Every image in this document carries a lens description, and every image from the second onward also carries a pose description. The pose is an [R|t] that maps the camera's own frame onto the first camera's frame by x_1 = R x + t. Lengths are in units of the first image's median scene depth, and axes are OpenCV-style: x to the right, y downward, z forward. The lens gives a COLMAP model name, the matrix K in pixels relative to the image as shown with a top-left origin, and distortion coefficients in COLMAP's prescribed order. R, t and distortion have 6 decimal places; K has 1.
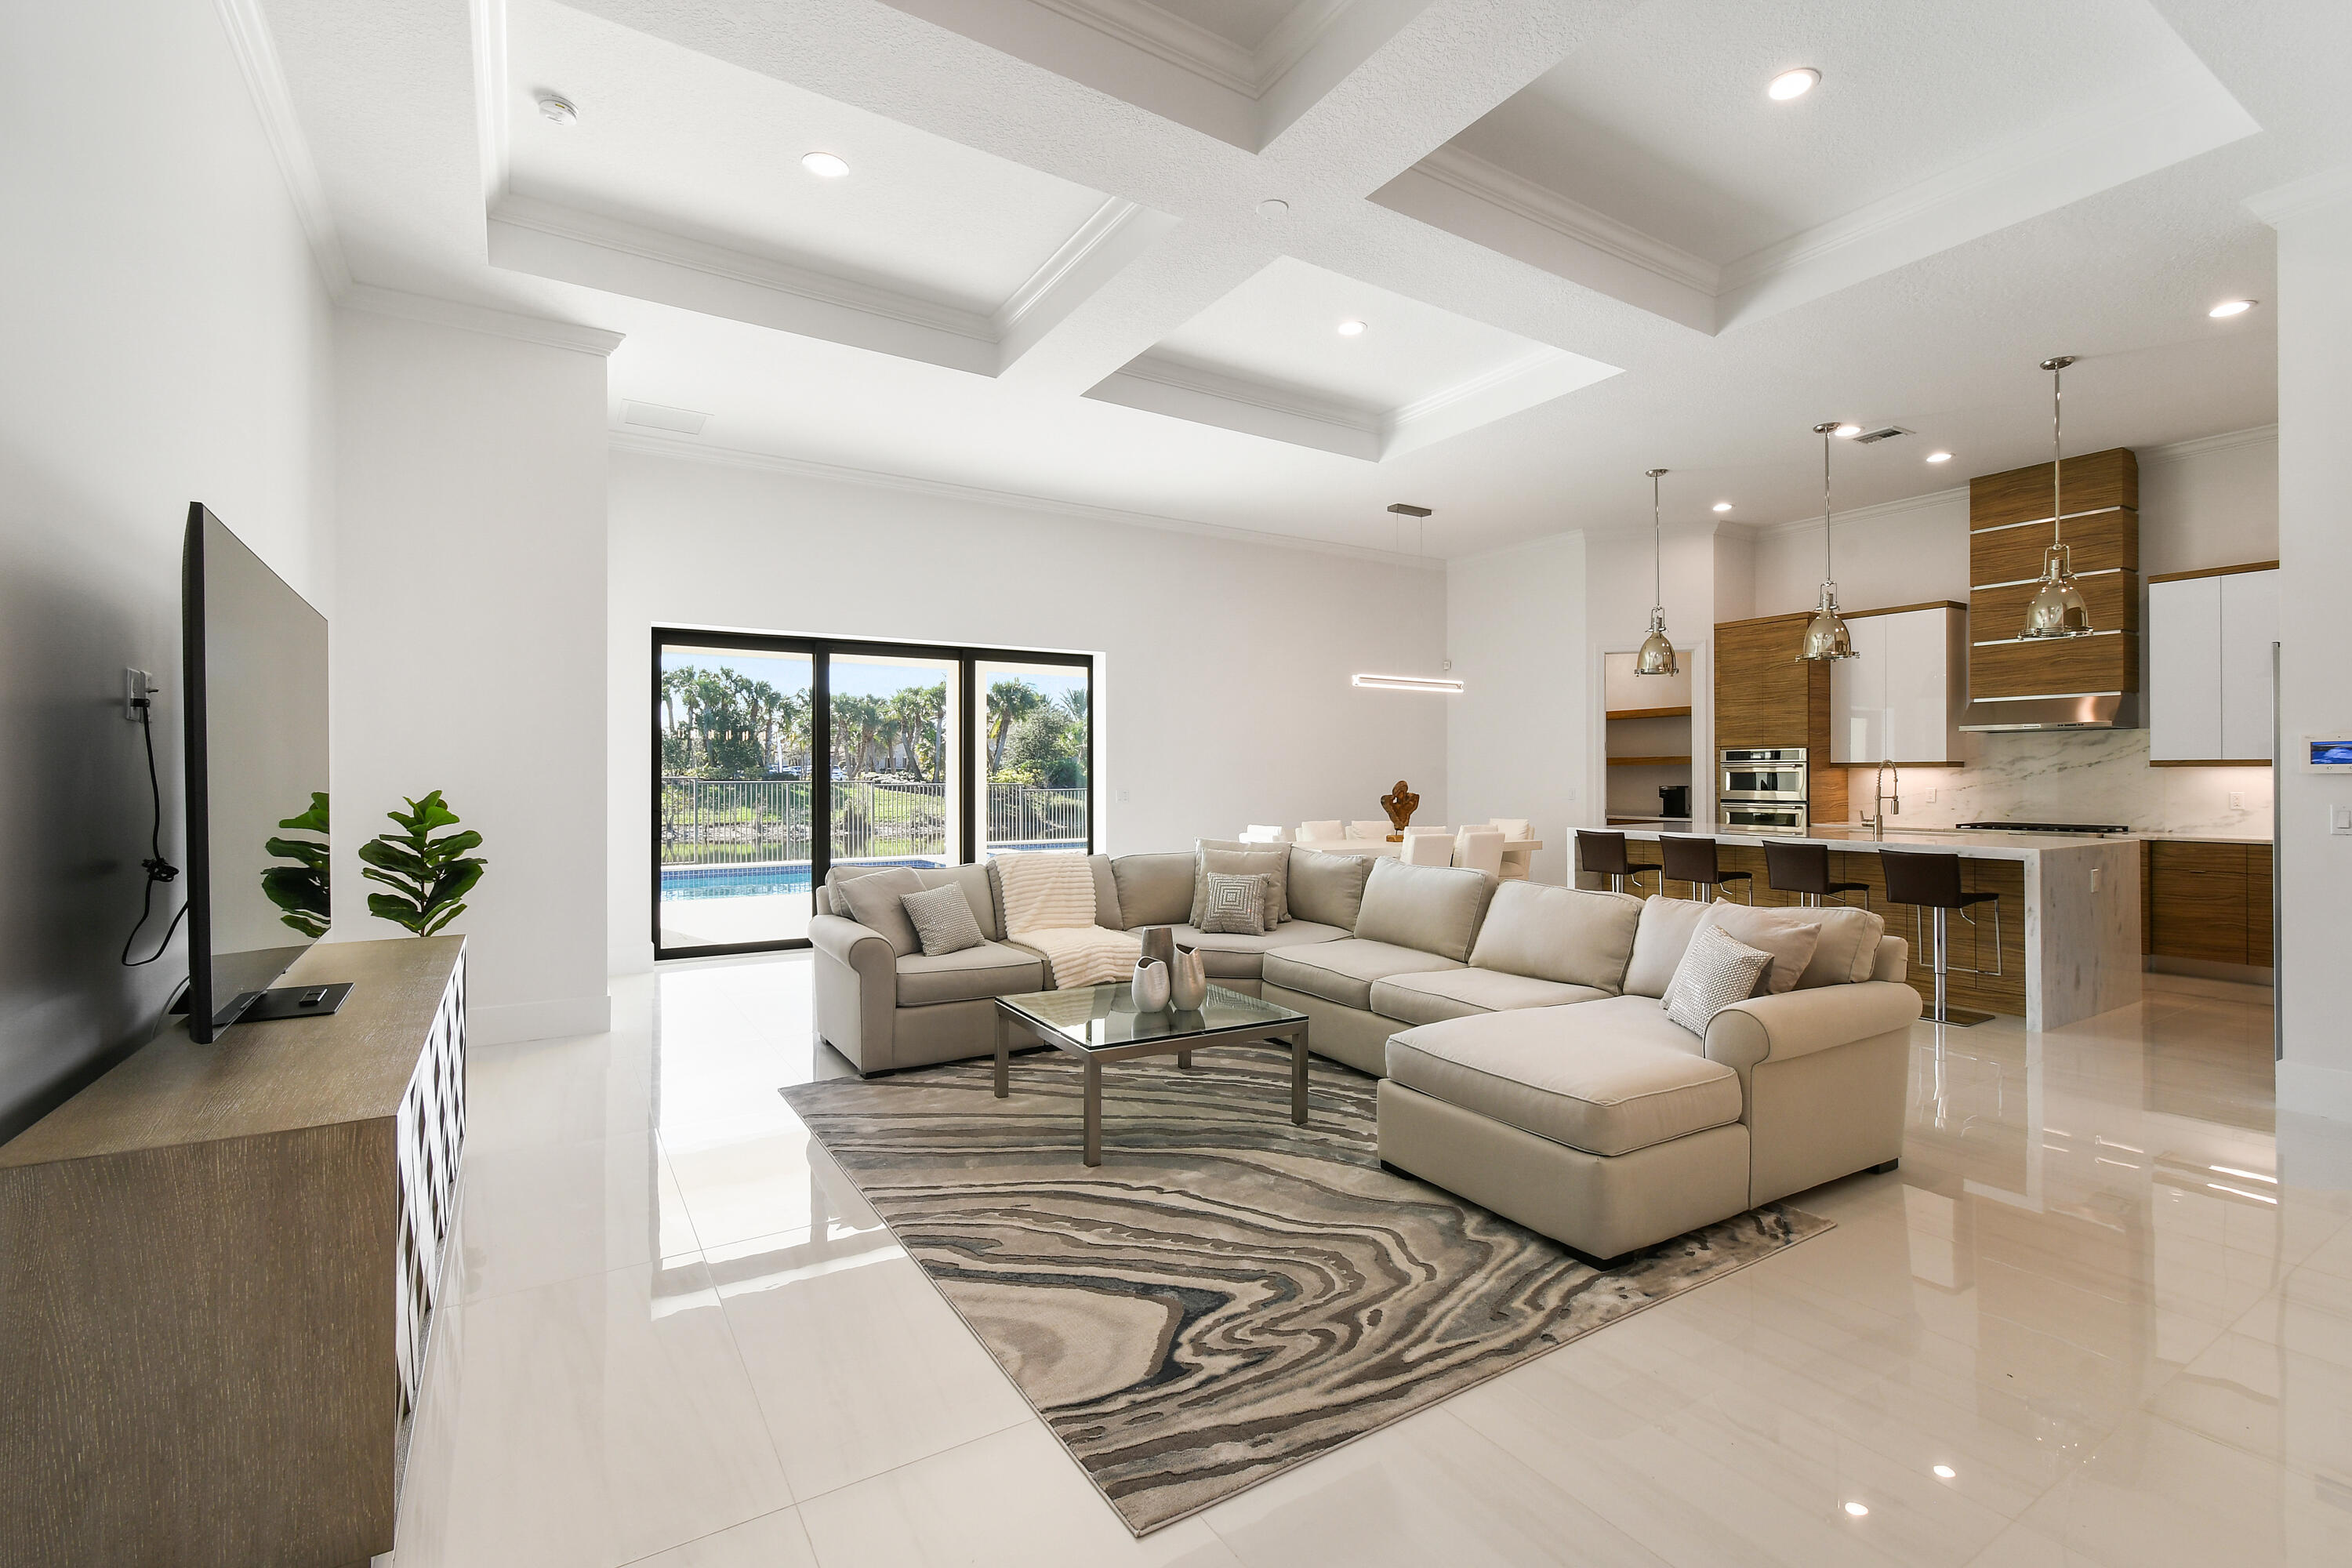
lens RADIAL K [[1041.1, 0, 1189.7], [0, 1041.1, 776.3], [0, 0, 1]] dist [0.000115, -0.000048]
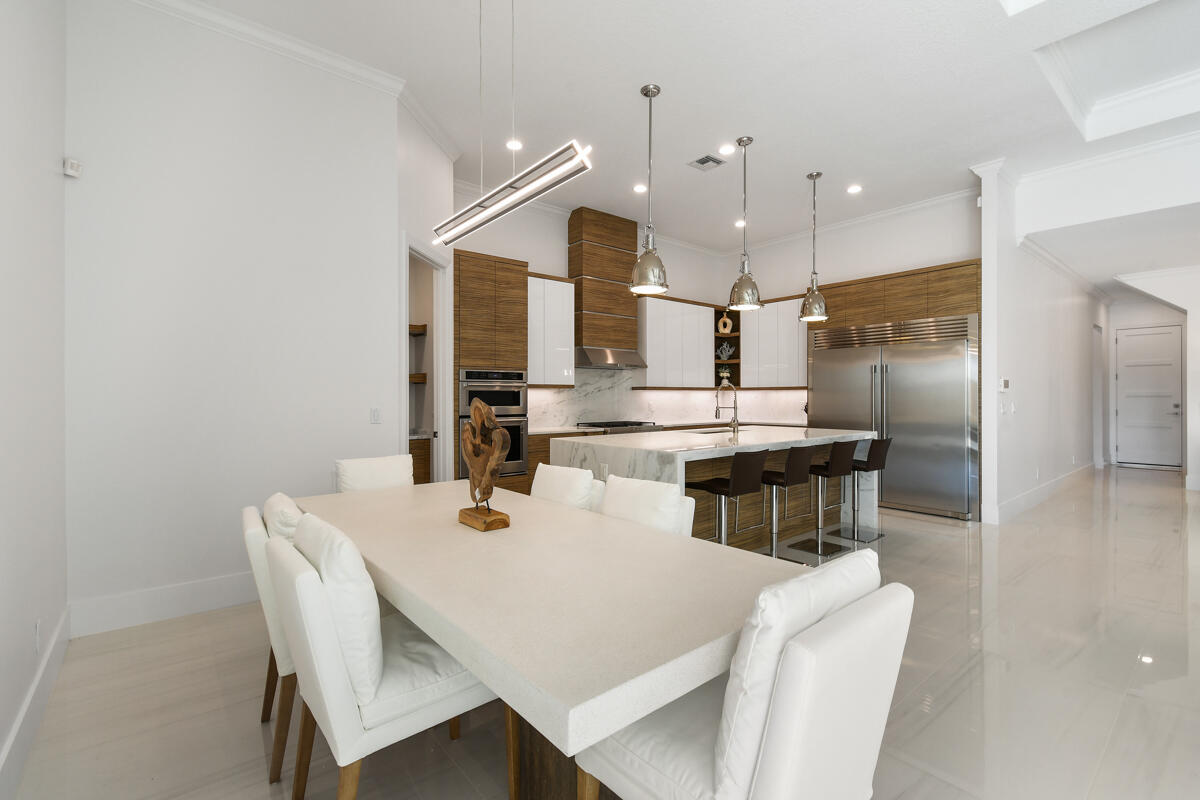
lens RADIAL K [[531.2, 0, 607.0], [0, 531.2, 396.1], [0, 0, 1]] dist [0.000115, -0.000048]
pose [[-0.142118, 0.000055, 0.989850, -0.052453], [-0.000002, 1.000000, -0.000056, 0.002459], [-0.989850, -0.000010, -0.142118, 1.054979]]
